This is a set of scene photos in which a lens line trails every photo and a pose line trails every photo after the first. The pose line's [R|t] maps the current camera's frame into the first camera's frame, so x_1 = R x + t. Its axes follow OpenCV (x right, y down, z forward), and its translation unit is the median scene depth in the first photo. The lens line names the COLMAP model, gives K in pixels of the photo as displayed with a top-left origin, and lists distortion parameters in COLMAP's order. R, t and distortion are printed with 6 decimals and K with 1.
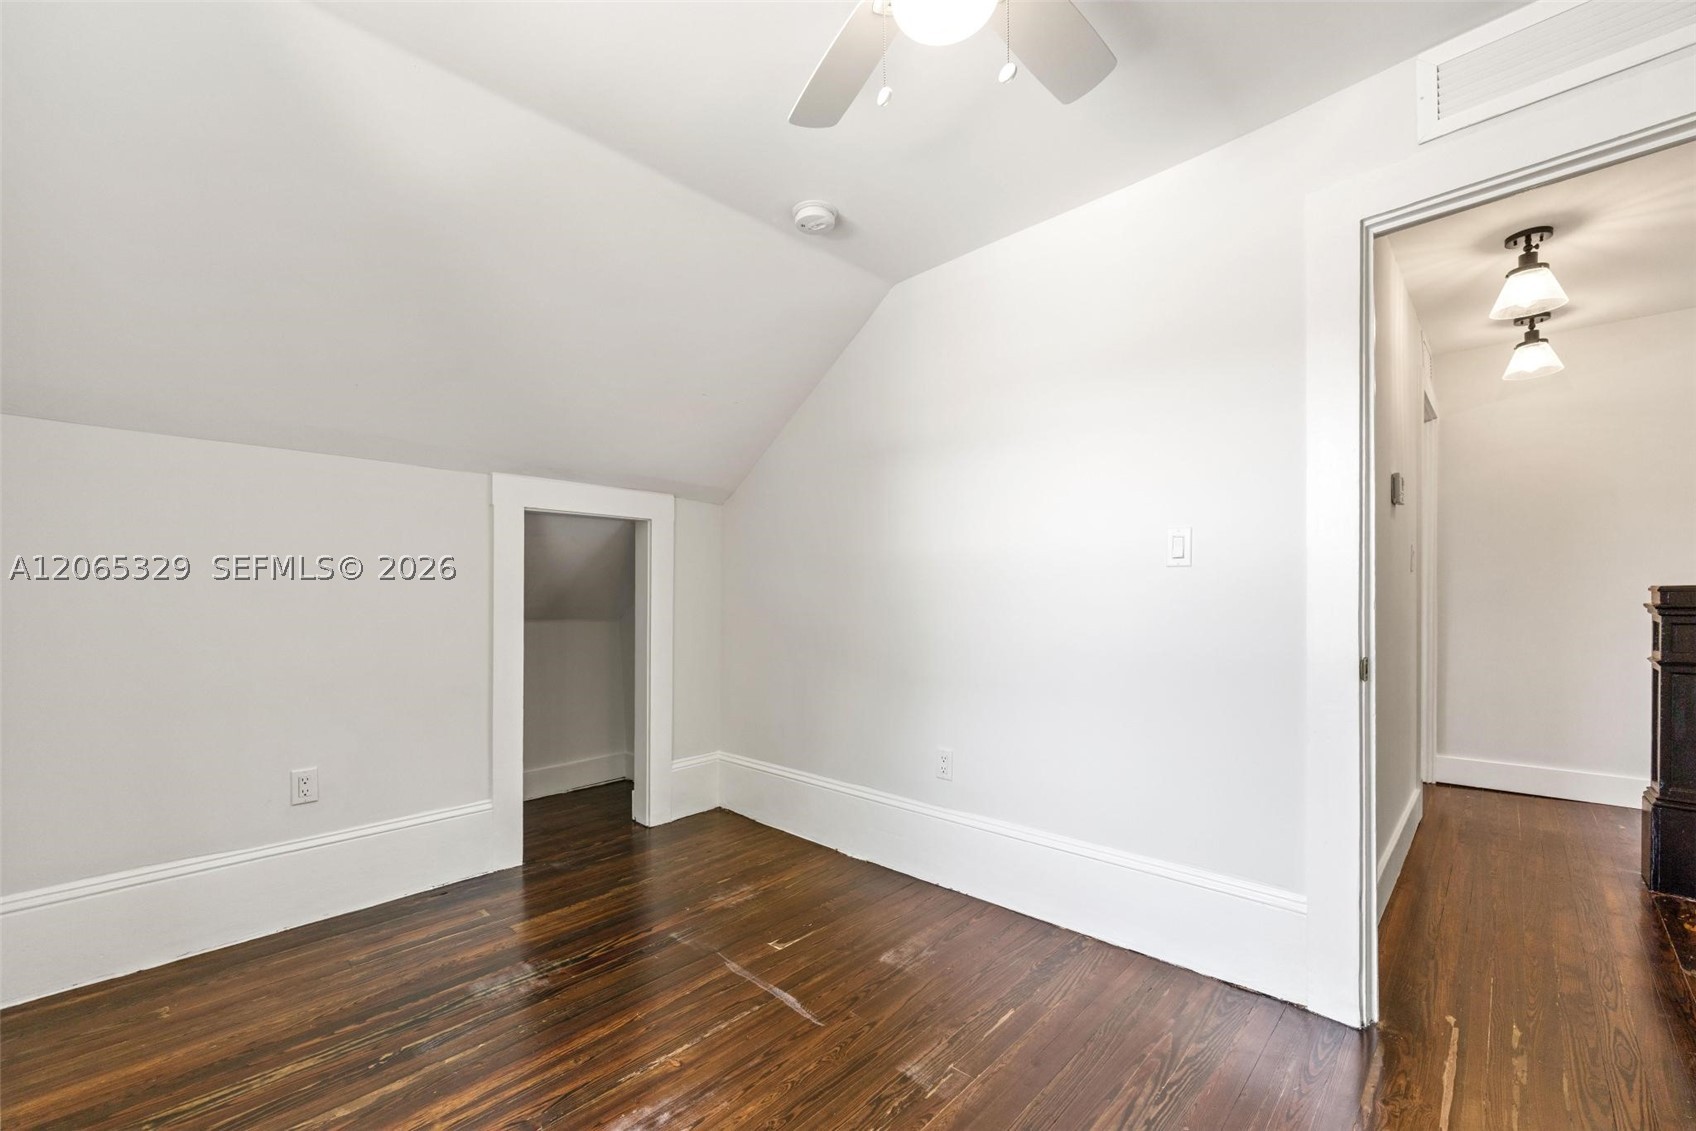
lens RADIAL K [[697.2, 0, 841.1], [0, 697.2, 580.6], [0, 0, 1]] dist [-0.000960, -0.000220]
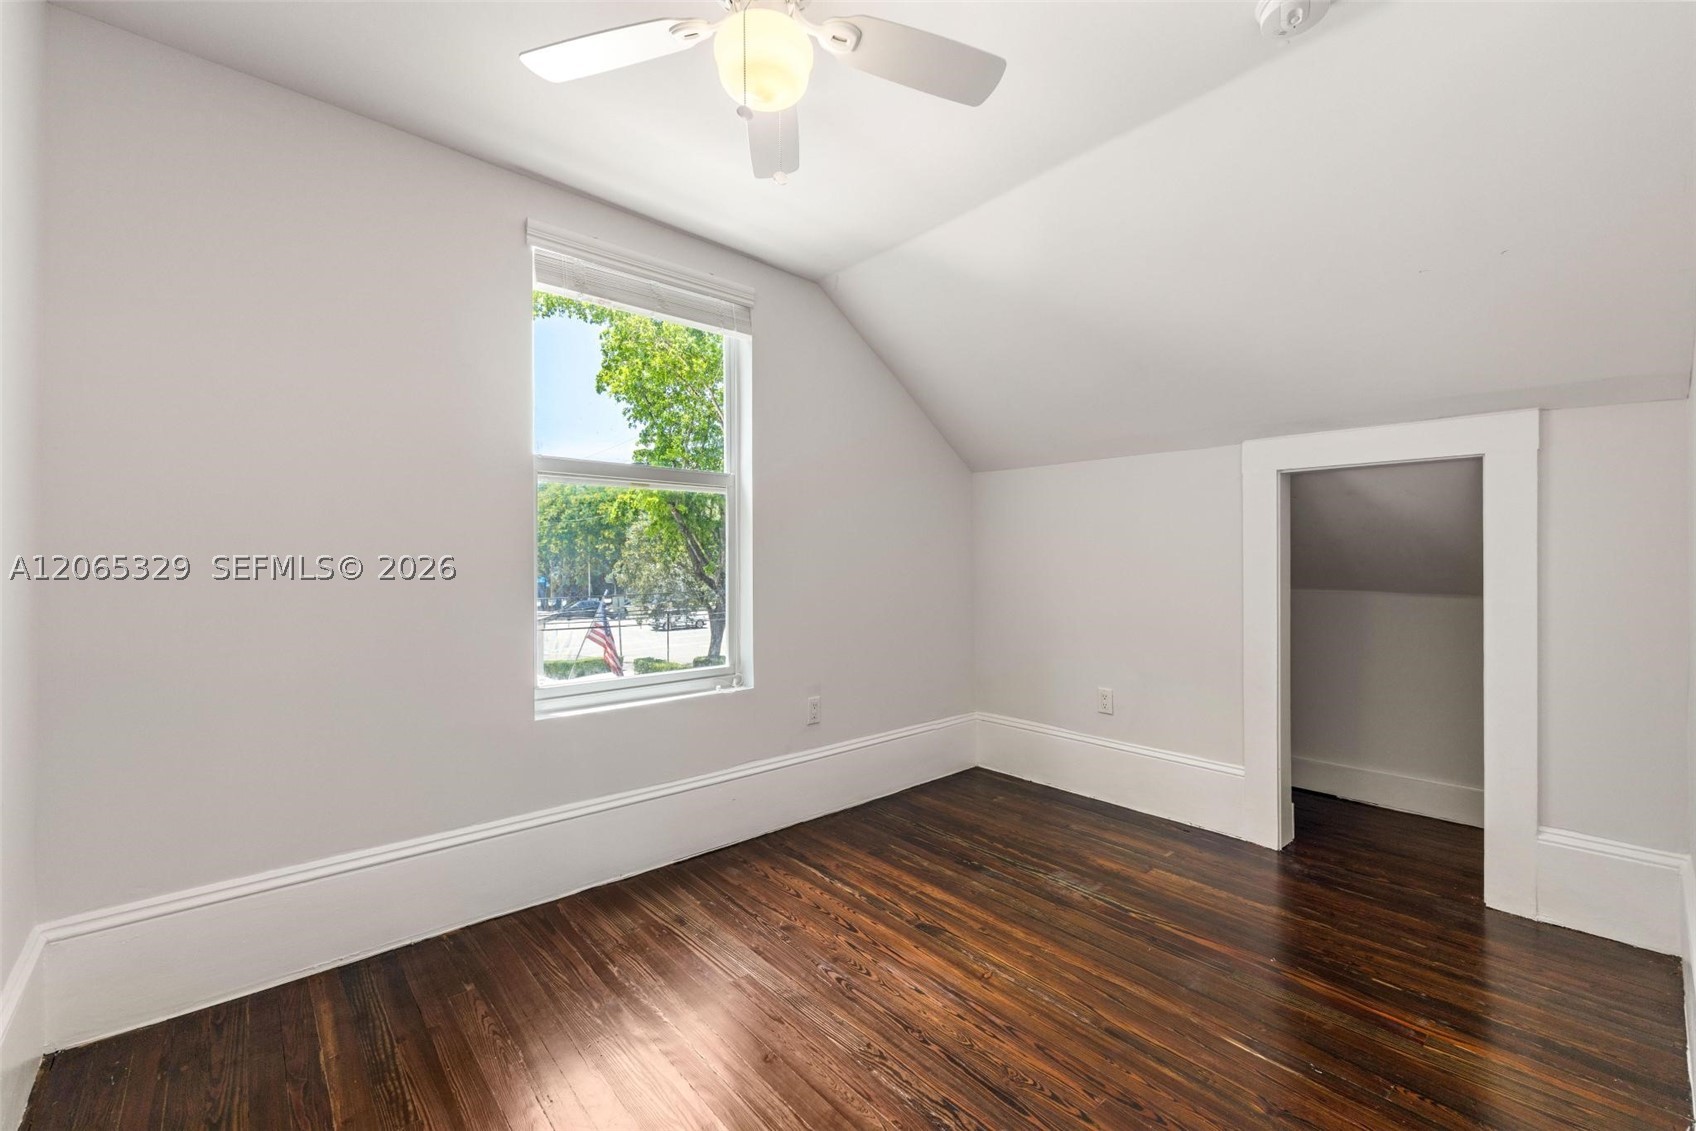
lens RADIAL K [[697.2, 0, 842.0], [0, 697.2, 561.6], [0, 0, 1]] dist [-0.000960, -0.000220]
pose [[-0.097694, 0.009639, -0.995170, 0.599396], [0.018250, 0.999802, 0.007892, -0.000487], [0.995049, -0.017391, -0.097850, 0.577474]]
